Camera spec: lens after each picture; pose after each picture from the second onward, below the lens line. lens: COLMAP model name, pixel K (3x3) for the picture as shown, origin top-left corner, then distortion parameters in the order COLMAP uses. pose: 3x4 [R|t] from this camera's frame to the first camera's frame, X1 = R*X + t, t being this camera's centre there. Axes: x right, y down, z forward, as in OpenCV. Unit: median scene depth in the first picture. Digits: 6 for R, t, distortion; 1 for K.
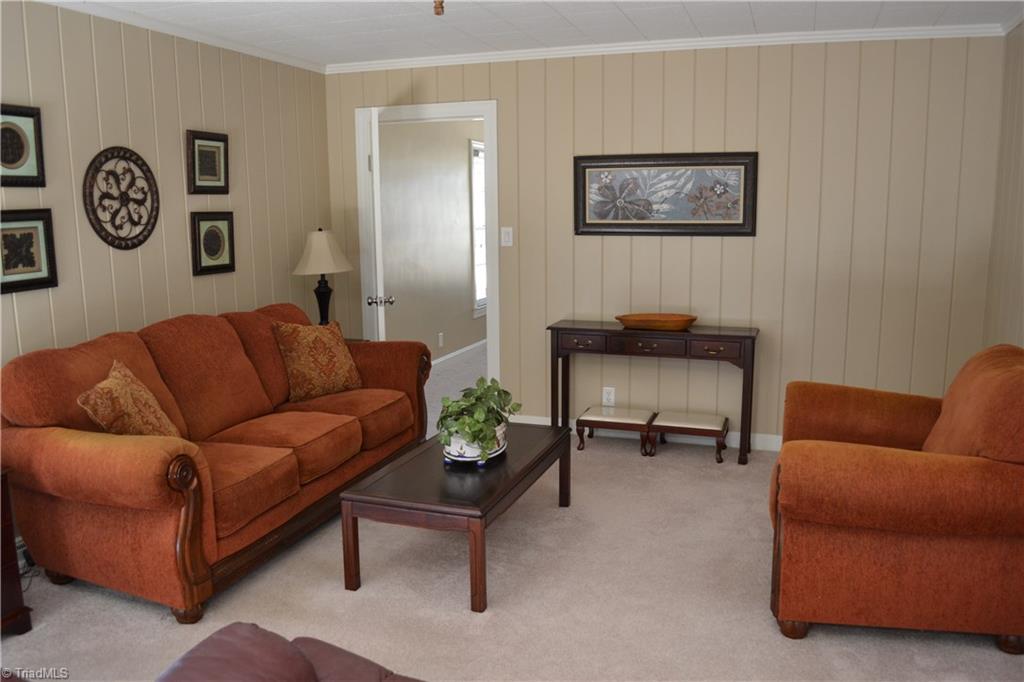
lens RADIAL K [[830.9, 0, 509.2], [0, 830.9, 342.1], [0, 0, 1]] dist [-0.075984, 0.010878]
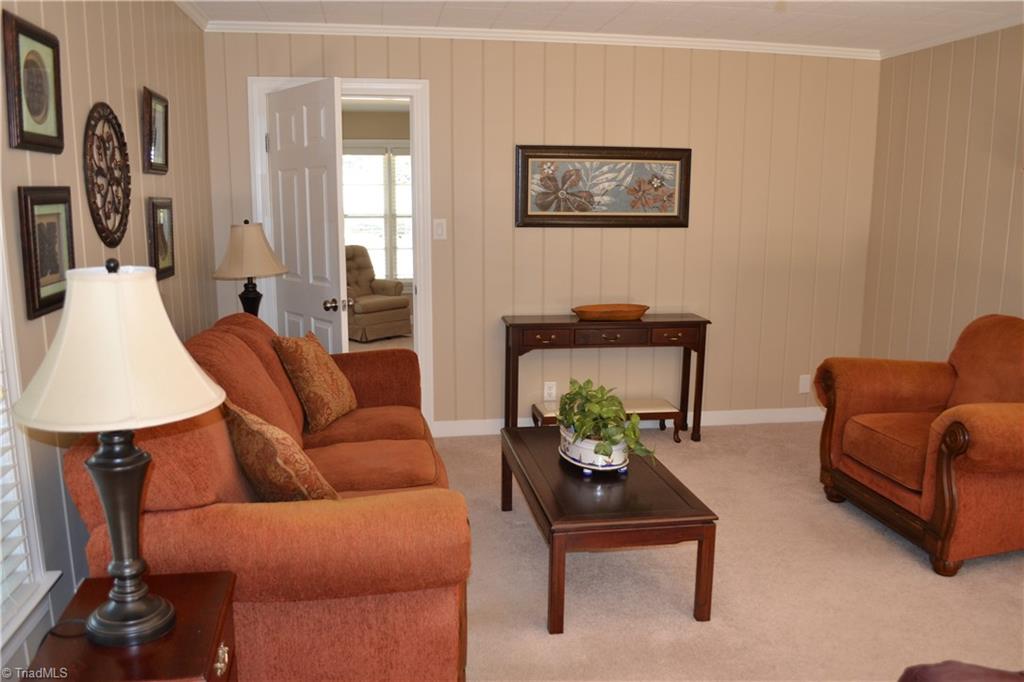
lens RADIAL K [[830.9, 0, 512.9], [0, 830.9, 339.1], [0, 0, 1]] dist [-0.075984, 0.010878]
pose [[0.873821, -0.067119, 0.481593, -0.412299], [0.065793, 0.997640, 0.019663, -0.019443], [-0.481776, 0.014504, 0.876174, 0.167243]]
